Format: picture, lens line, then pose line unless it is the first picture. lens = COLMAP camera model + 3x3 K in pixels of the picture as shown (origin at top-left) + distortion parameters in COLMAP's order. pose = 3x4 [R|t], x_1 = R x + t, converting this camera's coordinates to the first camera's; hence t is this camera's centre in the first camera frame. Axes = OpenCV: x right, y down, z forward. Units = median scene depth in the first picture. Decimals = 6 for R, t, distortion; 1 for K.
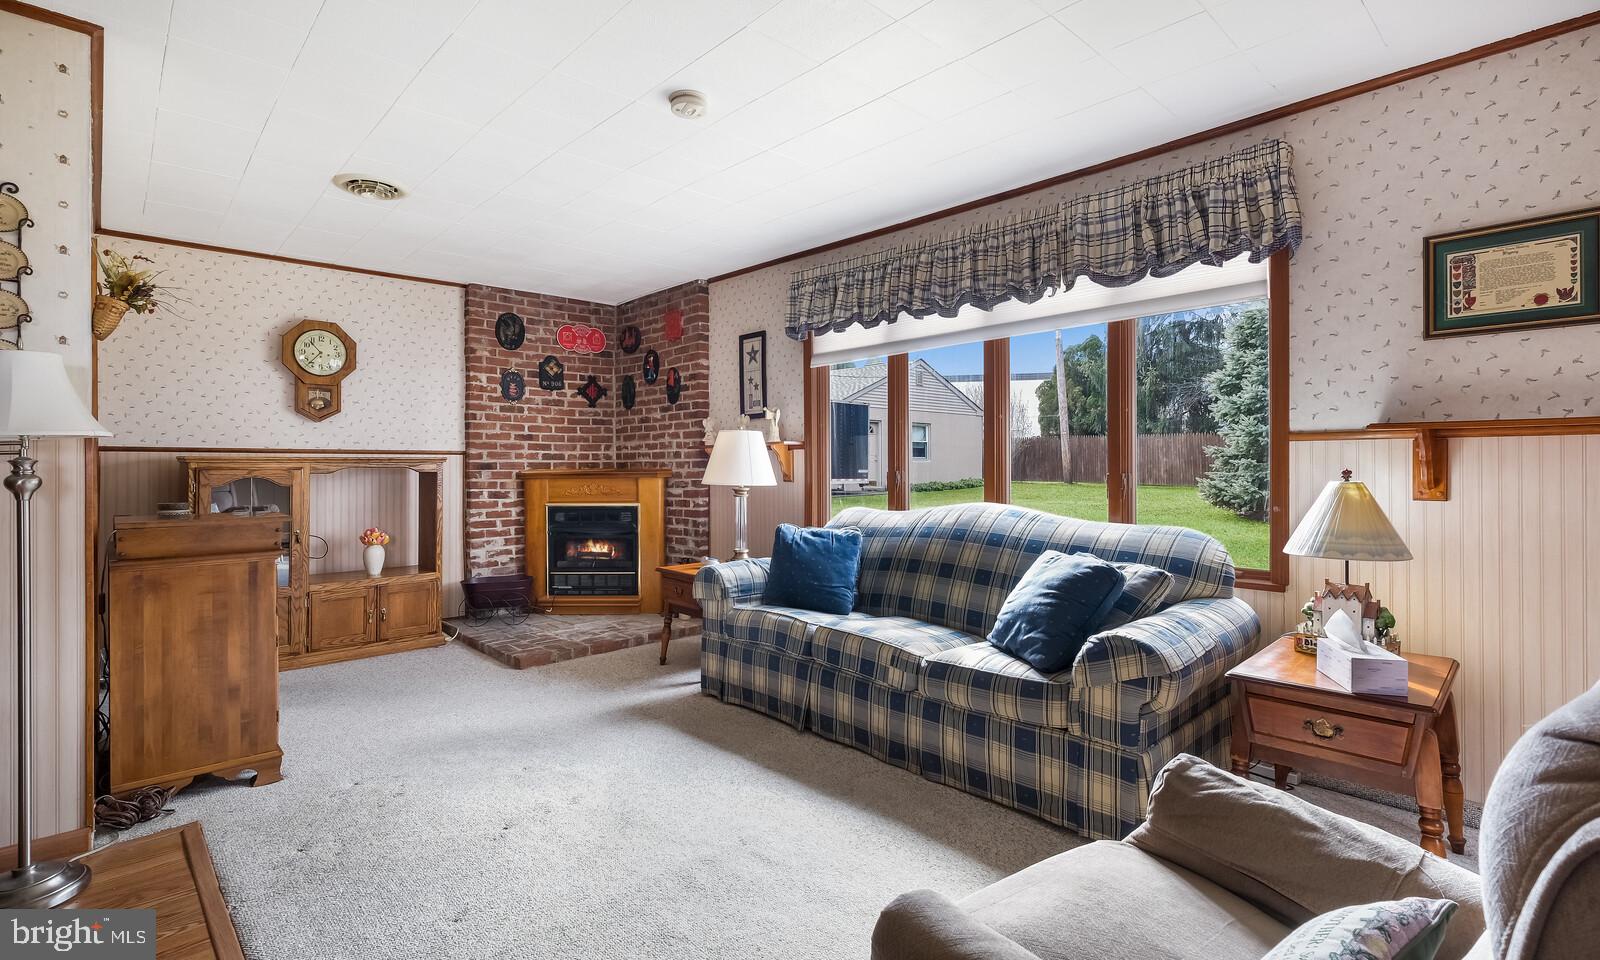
lens RADIAL K [[746.0, 0, 791.6], [0, 746.0, 466.2], [0, 0, 1]] dist [-0.000326, -0.002560]
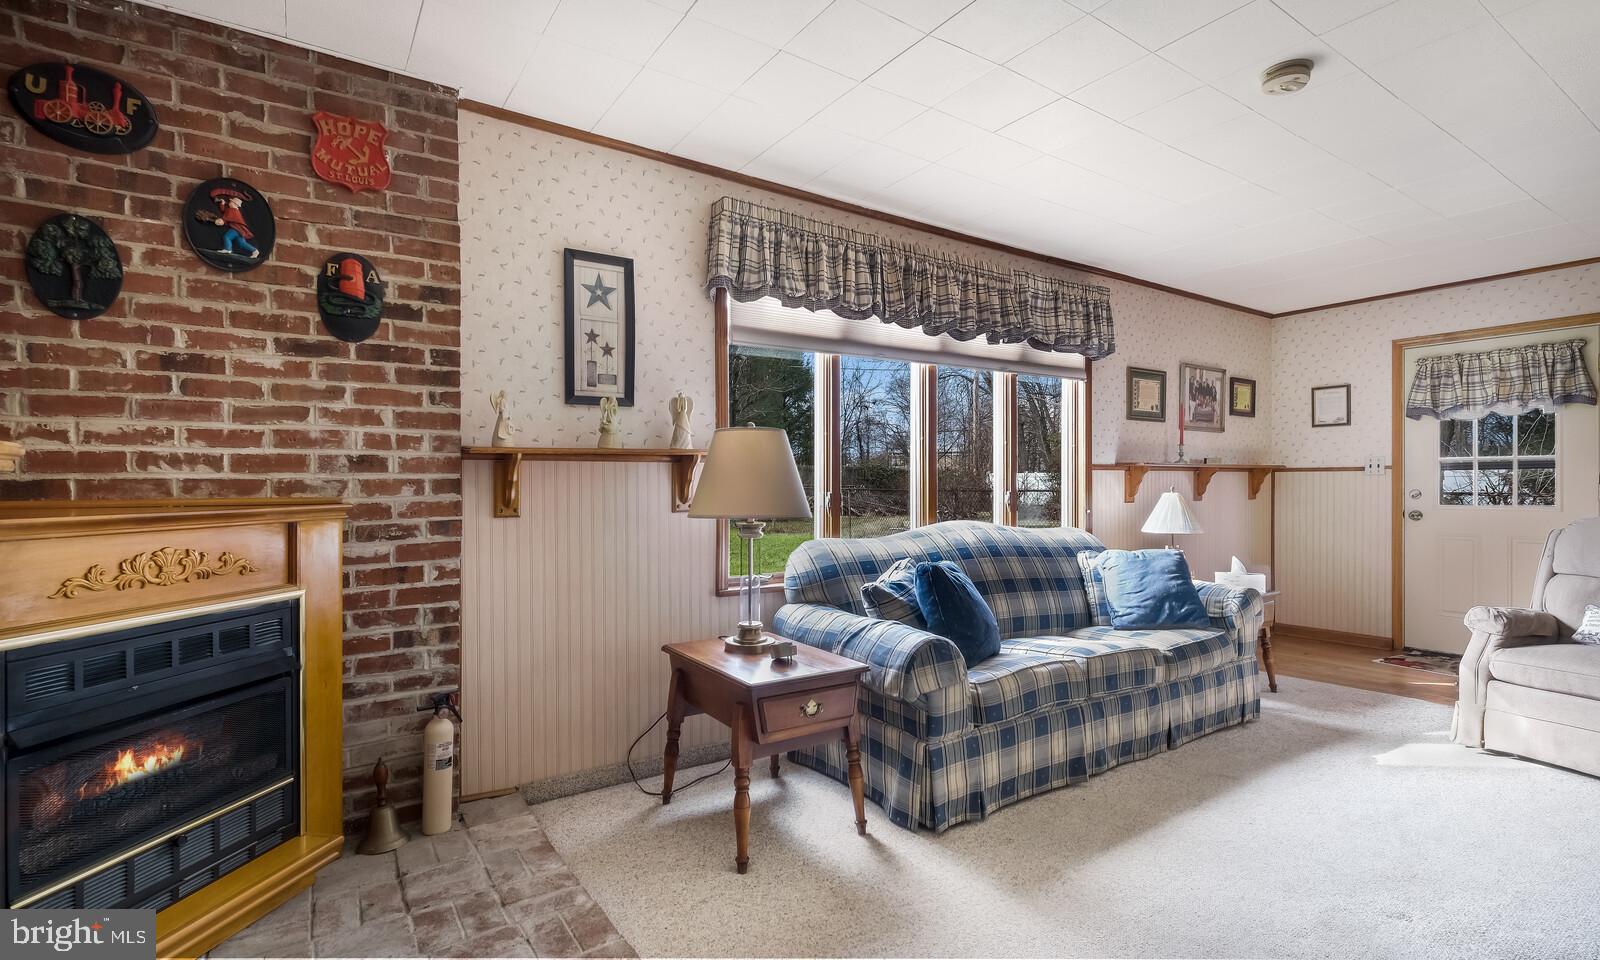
lens RADIAL K [[746.0, 0, 794.9], [0, 746.0, 489.9], [0, 0, 1]] dist [-0.000326, -0.002560]
pose [[0.157221, -0.004238, 0.987554, -0.582724], [0.005519, 0.999979, 0.003413, -0.000358], [-0.987548, 0.004914, 0.157241, 0.756797]]
